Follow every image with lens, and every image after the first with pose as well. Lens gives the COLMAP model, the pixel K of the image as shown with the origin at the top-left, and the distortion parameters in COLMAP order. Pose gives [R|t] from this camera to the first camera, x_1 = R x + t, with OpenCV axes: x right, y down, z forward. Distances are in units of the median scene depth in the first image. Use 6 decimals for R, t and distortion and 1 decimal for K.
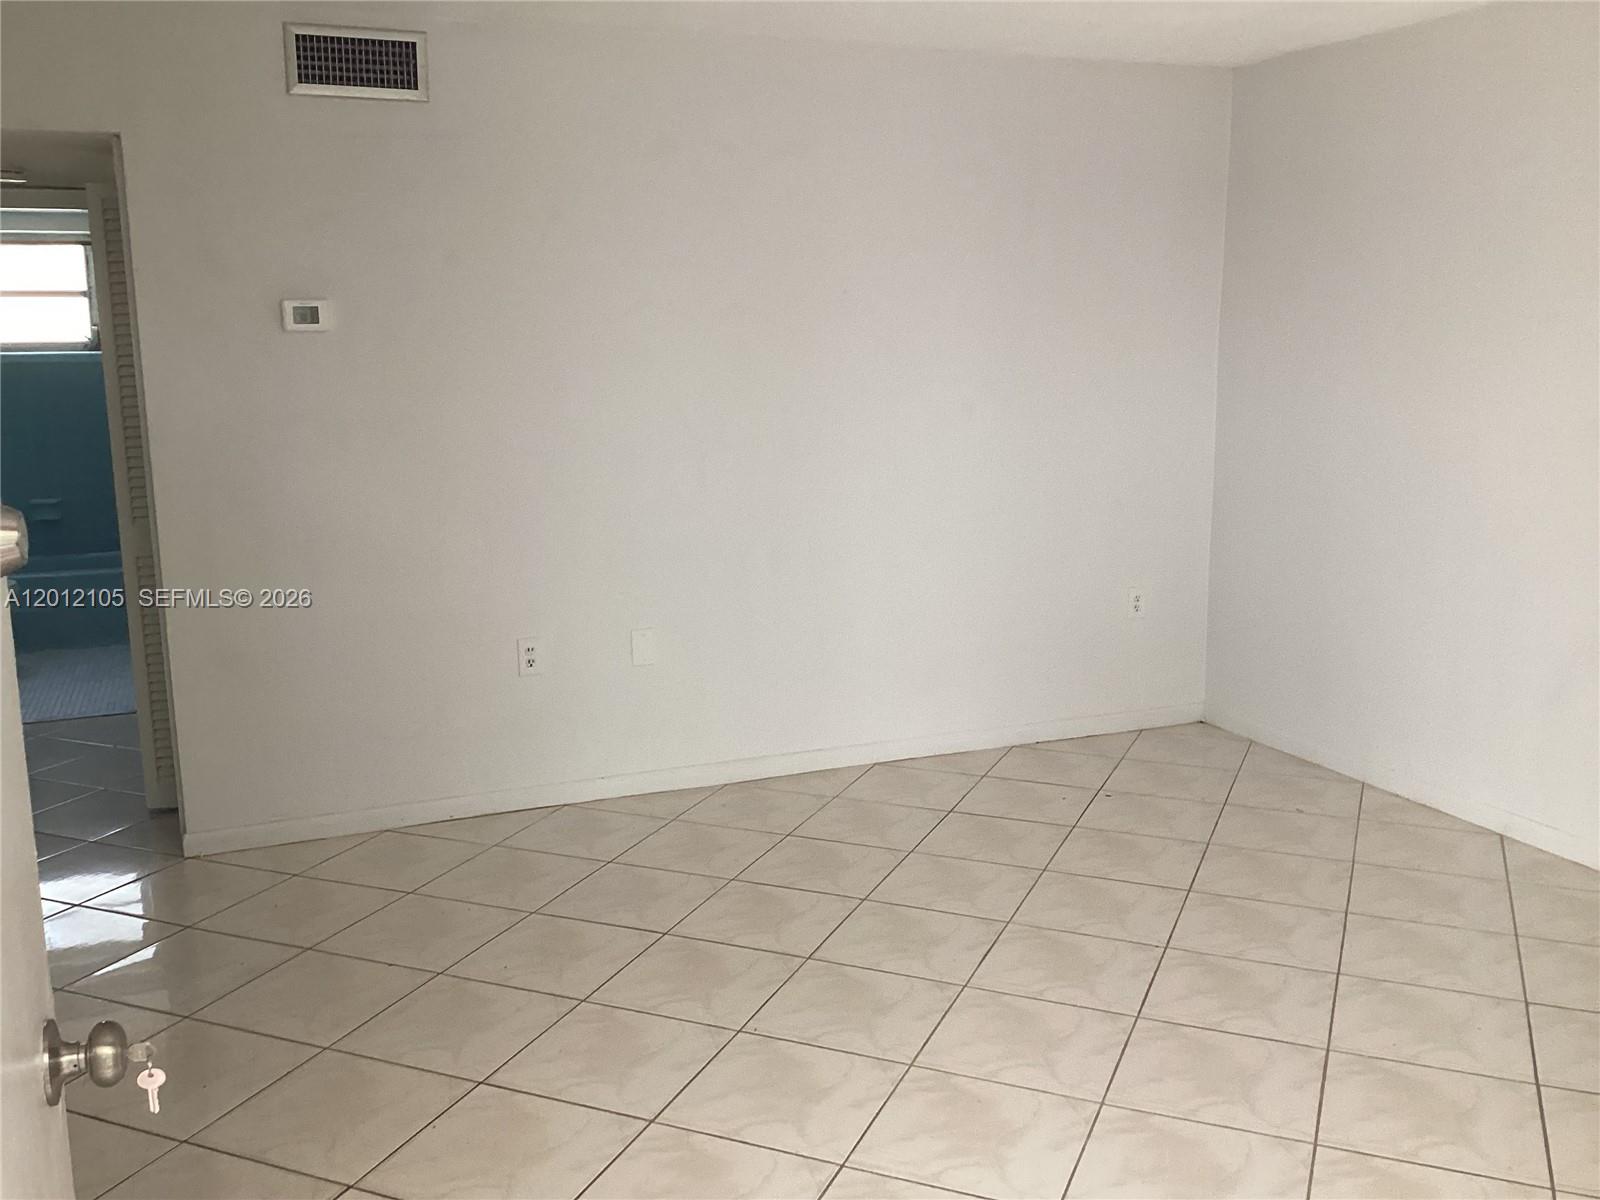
lens RADIAL K [[1447.9, 0, 804.1], [0, 1447.9, 588.8], [0, 0, 1]] dist [0.059033, -0.096970]
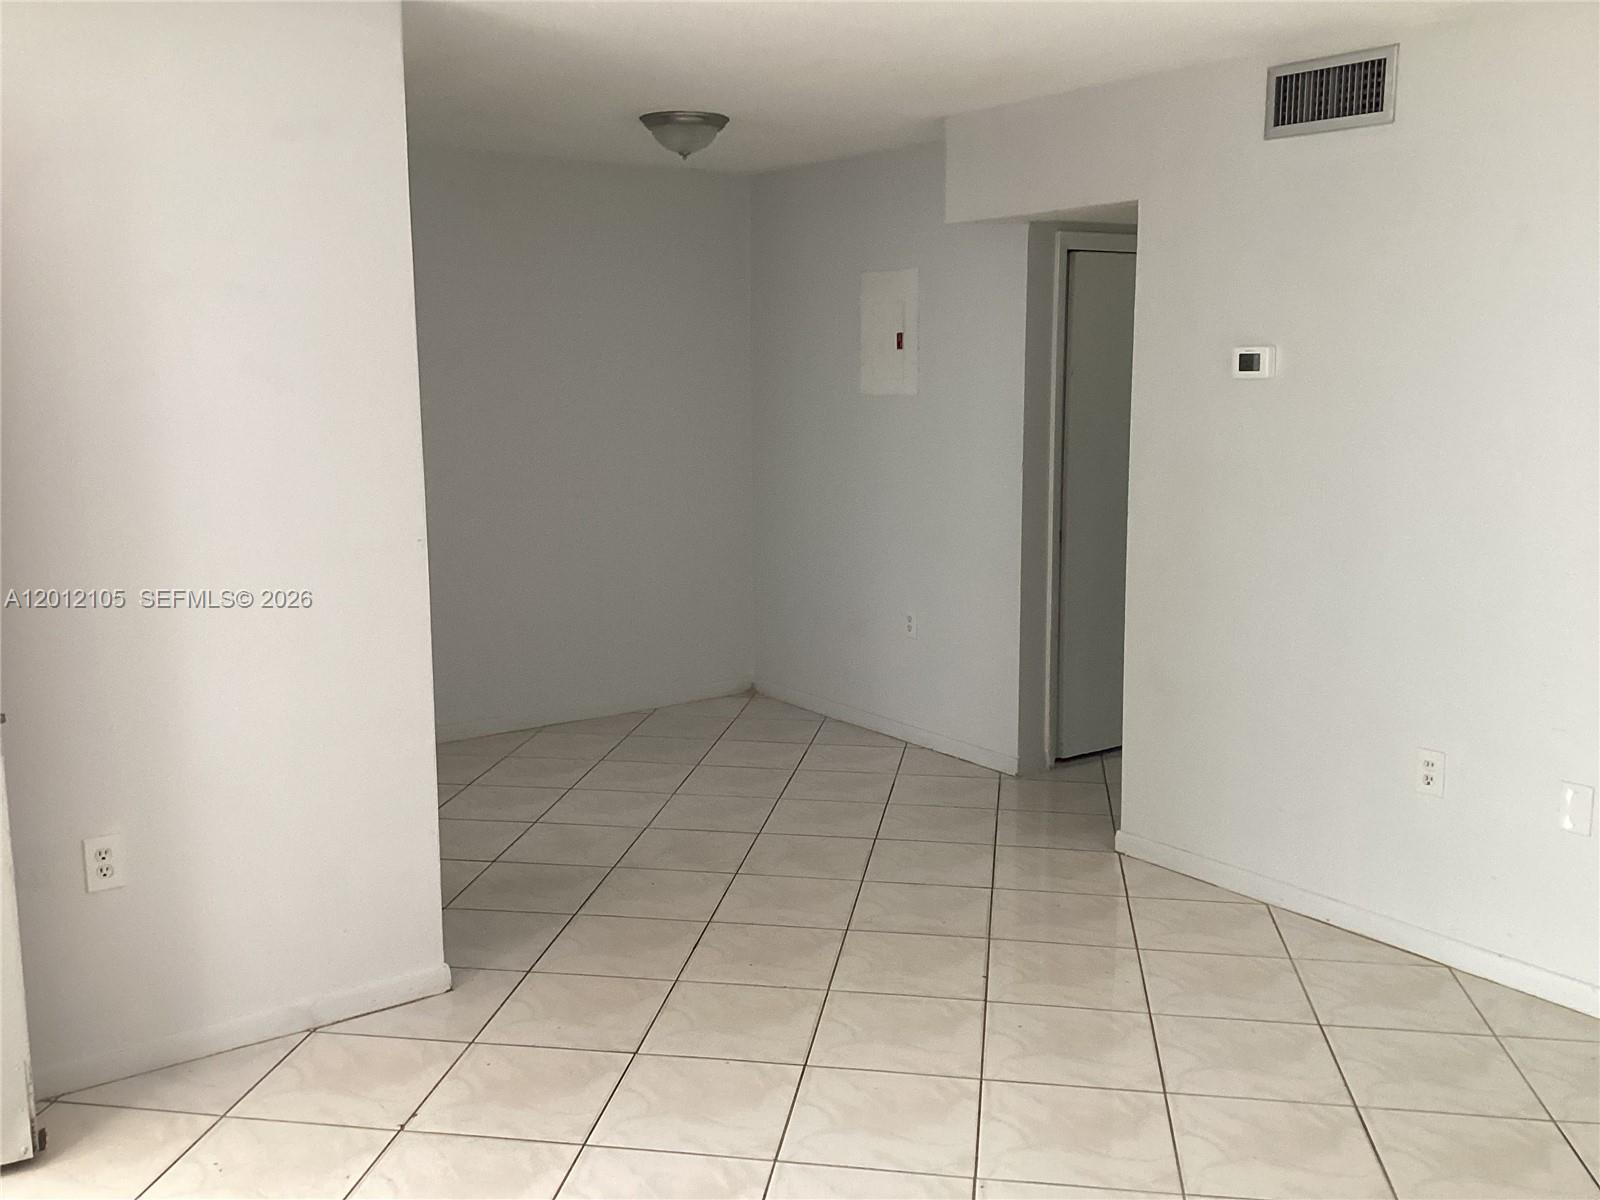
lens RADIAL K [[1447.9, 0, 804.1], [0, 1447.9, 588.8], [0, 0, 1]] dist [0.059033, -0.096970]
pose [[0.242514, 0.160845, -0.956721, 0.564647], [-0.166992, 0.978362, 0.122153, -0.109677], [0.955668, 0.130141, 0.264126, 0.478605]]
